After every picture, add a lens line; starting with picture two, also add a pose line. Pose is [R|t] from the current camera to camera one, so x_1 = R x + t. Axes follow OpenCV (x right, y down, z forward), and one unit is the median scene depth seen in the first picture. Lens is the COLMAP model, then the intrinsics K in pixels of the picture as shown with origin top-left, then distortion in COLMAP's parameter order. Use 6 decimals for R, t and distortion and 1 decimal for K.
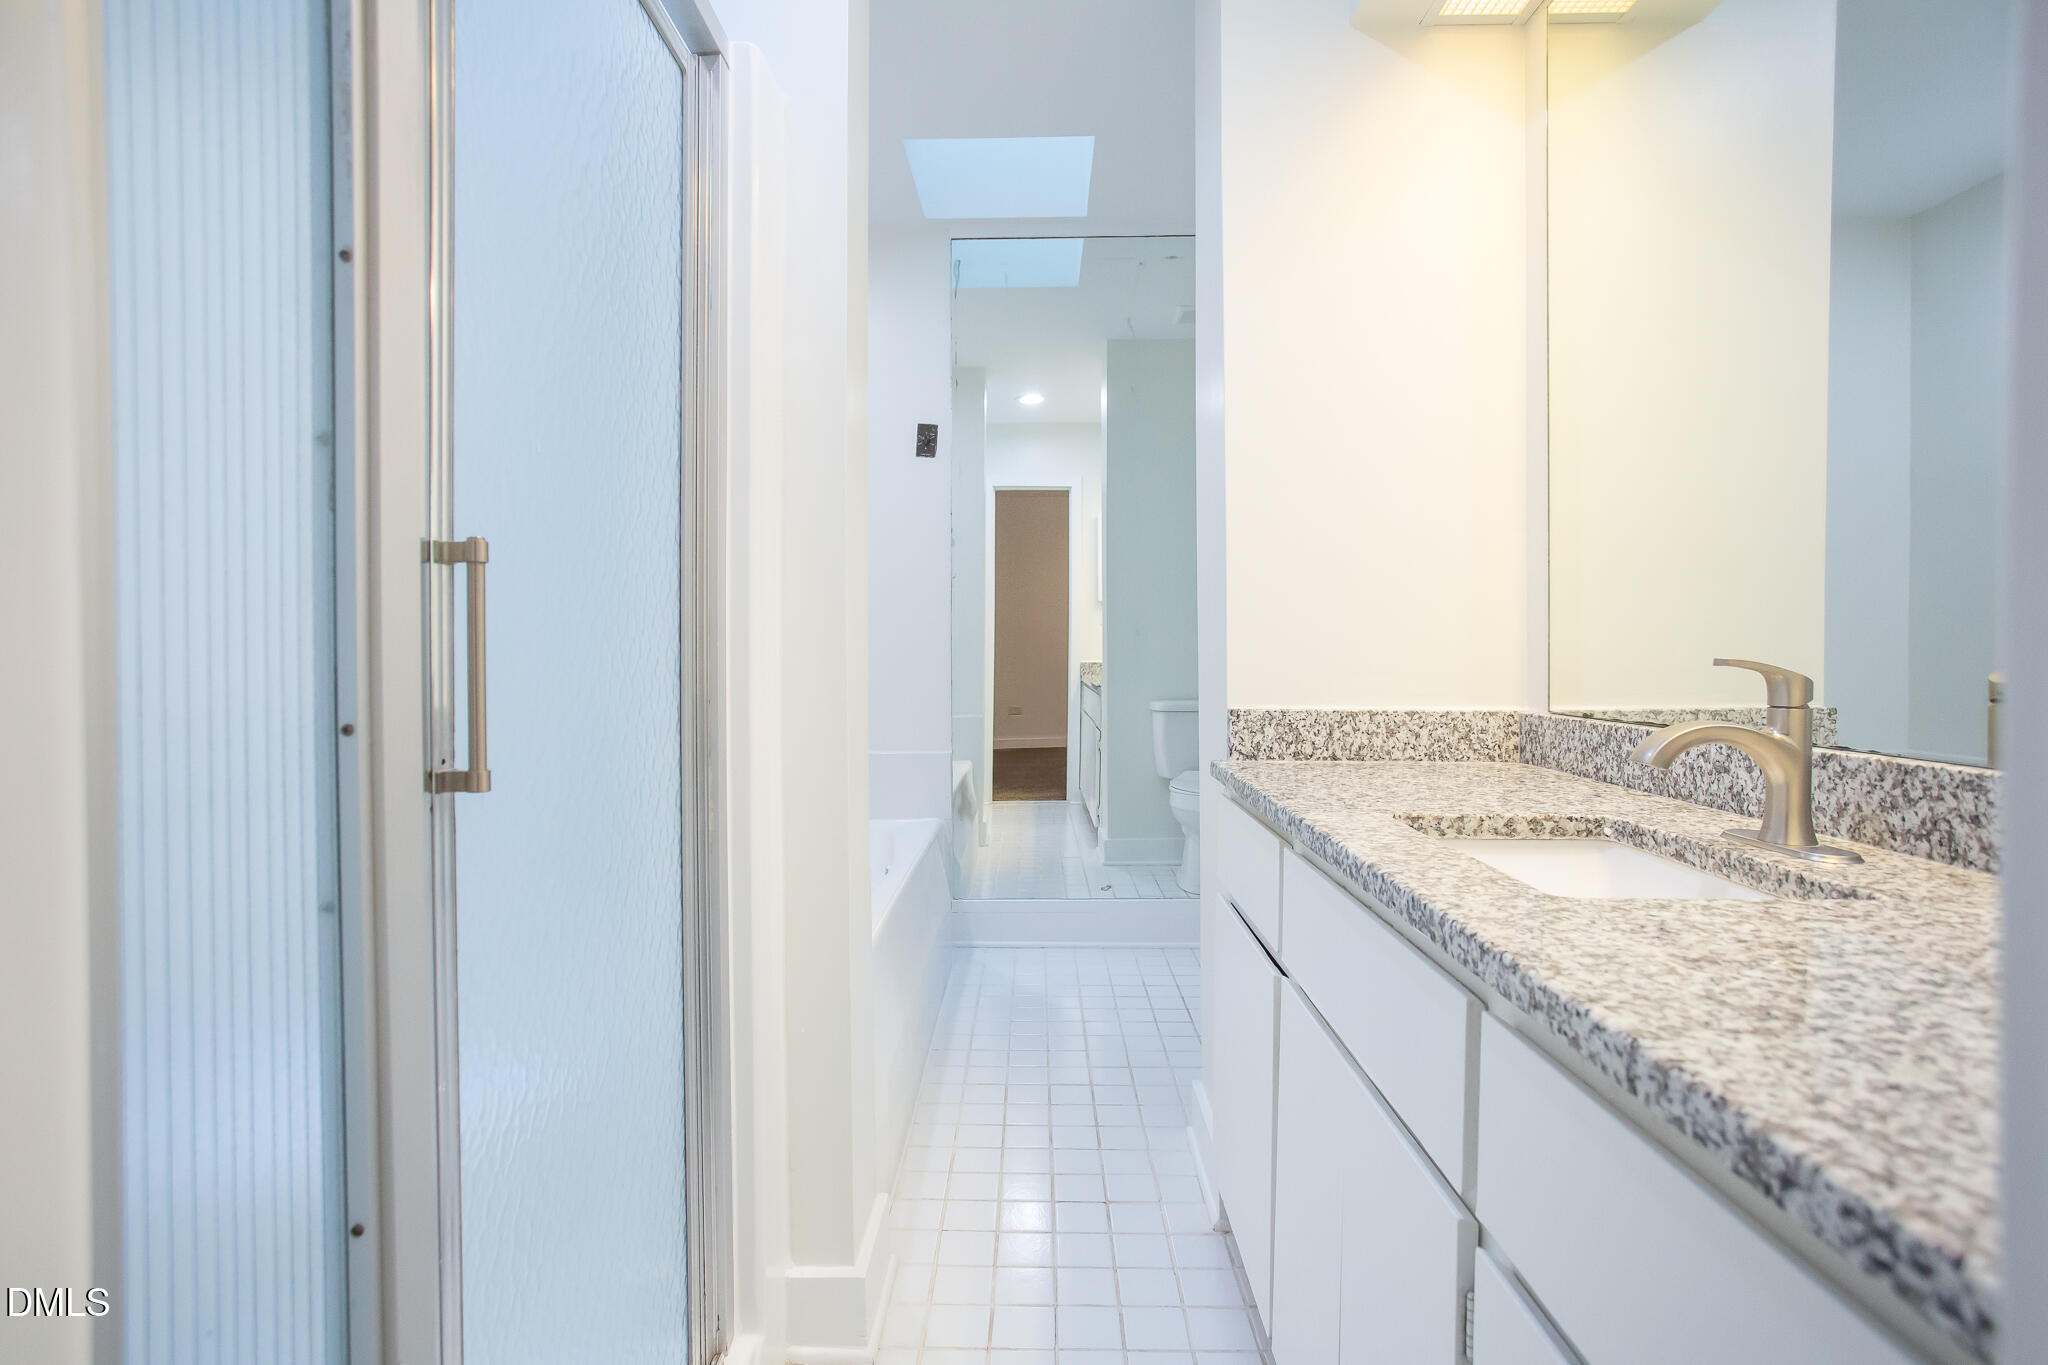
lens RADIAL K [[1019.2, 0, 1024.0], [0, 1019.2, 682.5], [0, 0, 1]] dist [-0.059049, 0.027119]
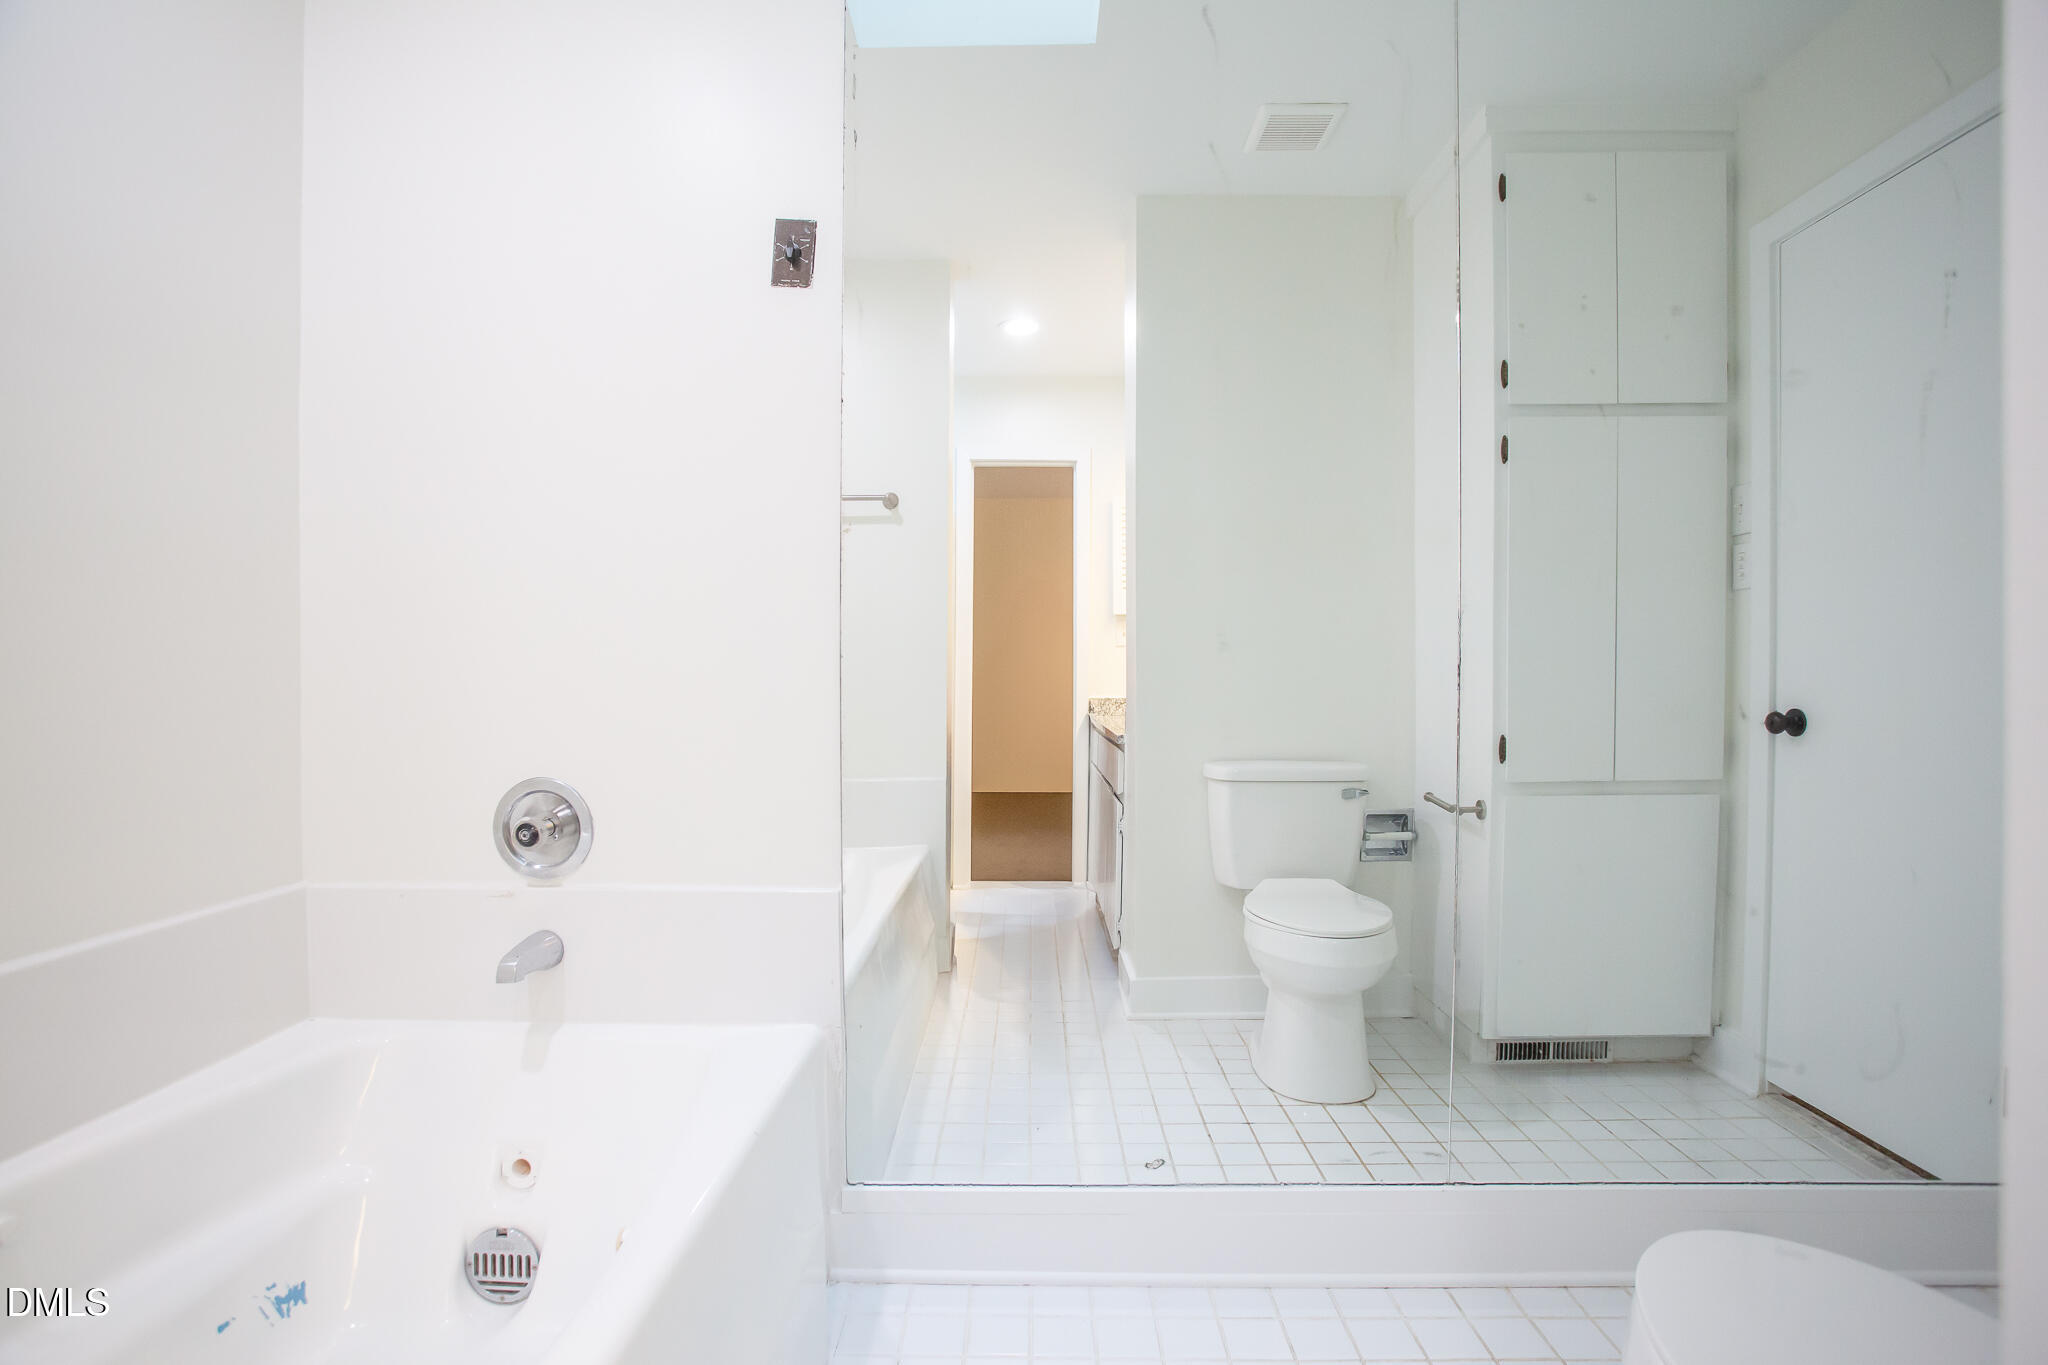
lens RADIAL K [[1005.5, 0, 1024.0], [0, 1005.5, 682.5], [0, 0, 1]] dist [-0.066463, 0.031968]
pose [[0.999997, 0.002468, 0.000507, 0.058831], [-0.002452, 0.999559, -0.029600, -0.055581], [-0.000580, 0.029599, 0.999562, 1.861243]]
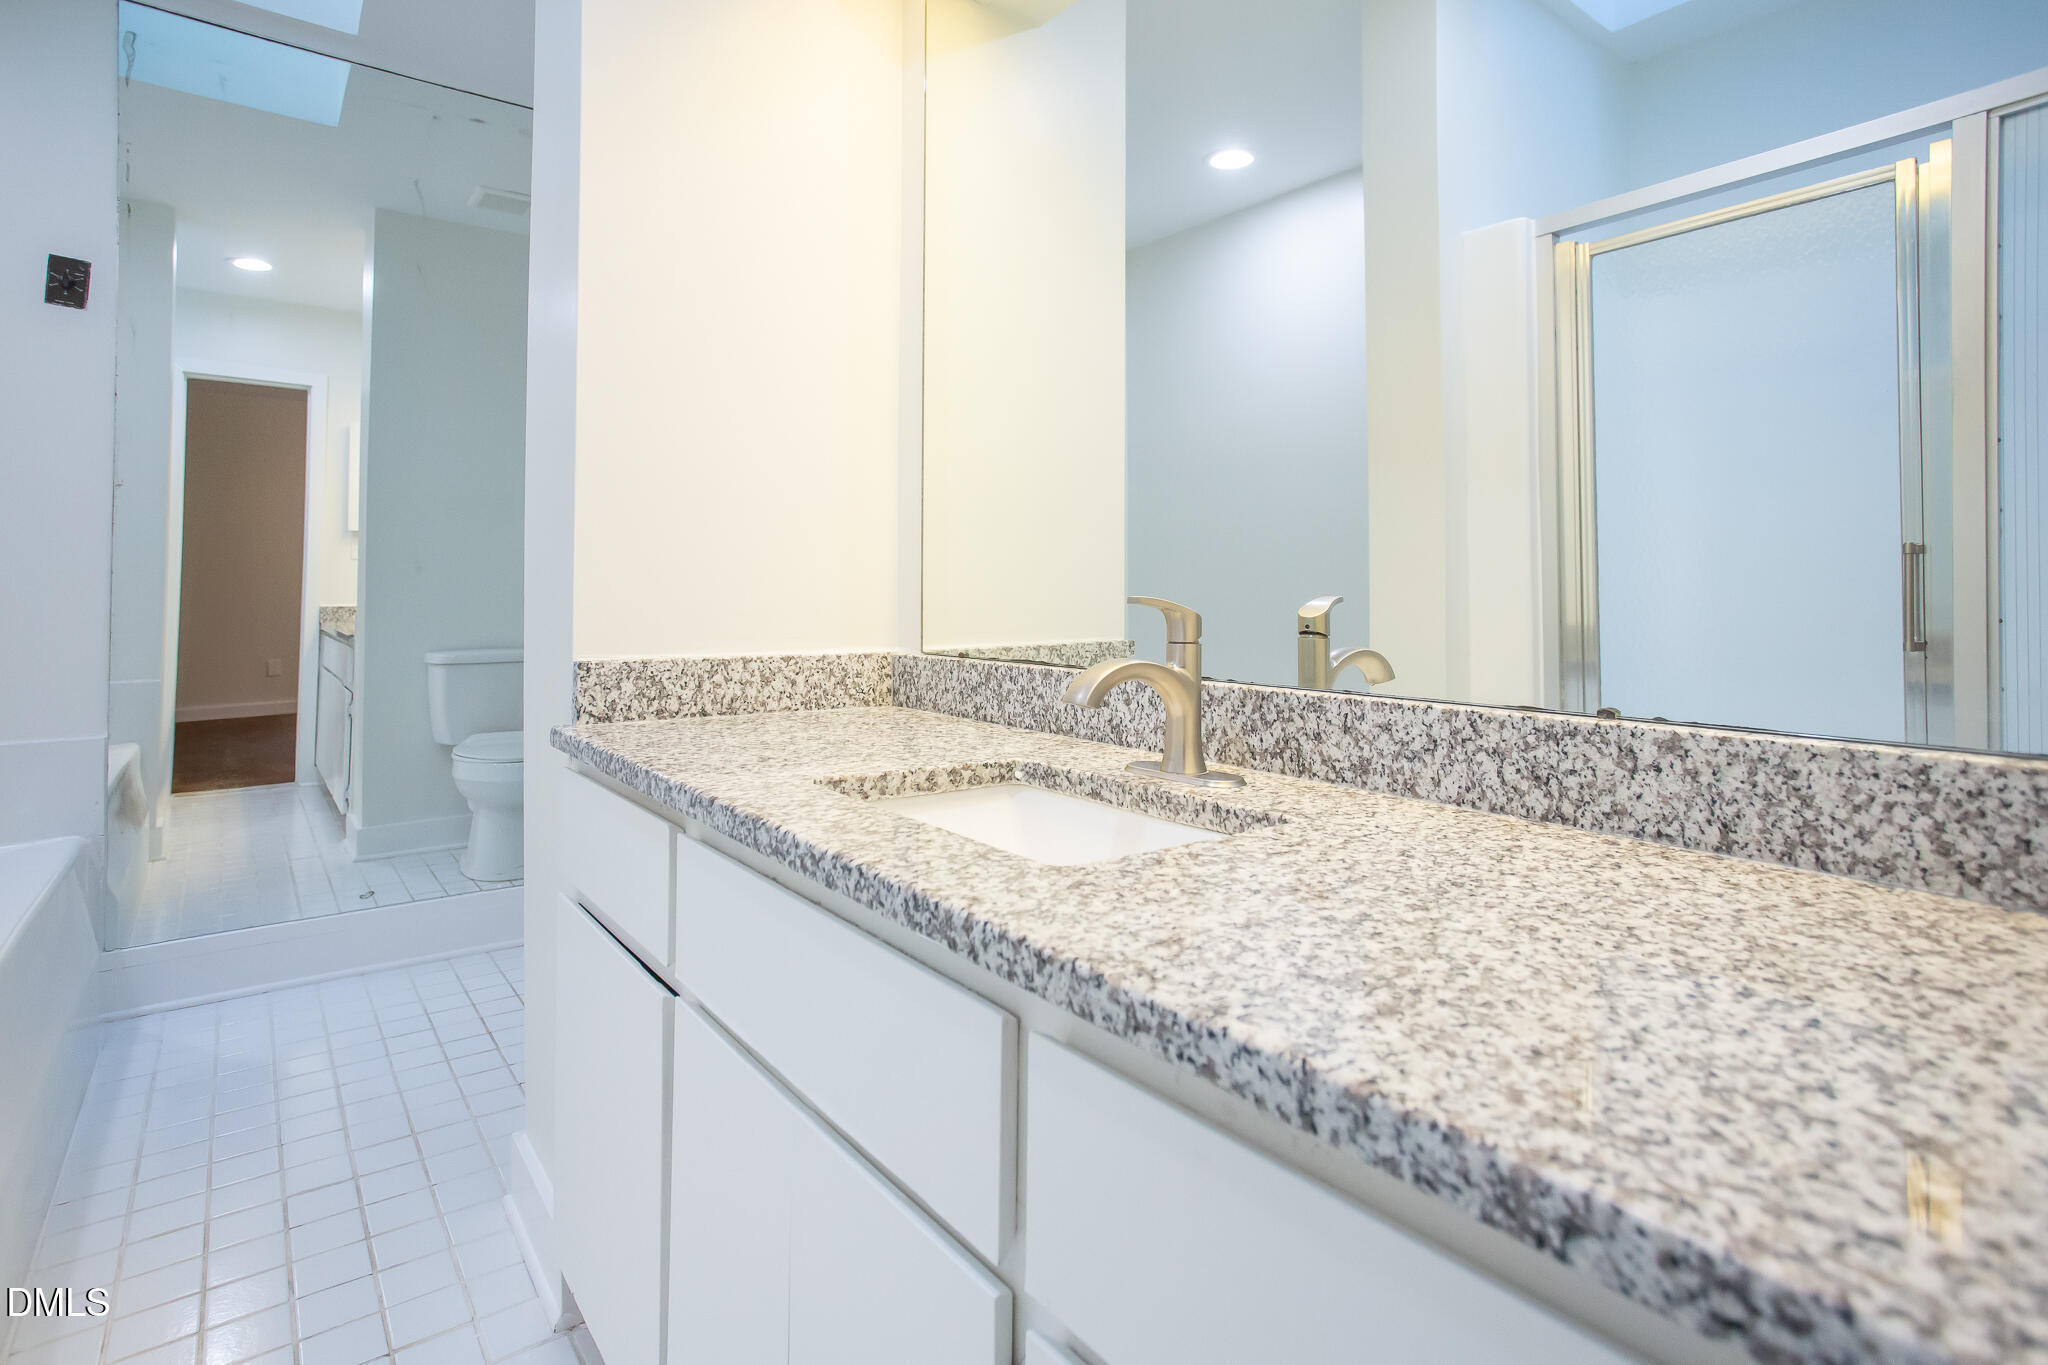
lens RADIAL K [[1037.5, 0, 1032.8], [0, 1037.5, 568.8], [0, 0, 1]] dist [-0.040869, 0.024492]
pose [[0.781345, 0.016624, 0.623879, -0.045798], [0.016680, 0.998732, -0.047503, -0.004144], [-0.623877, 0.047522, 0.780076, 0.229922]]
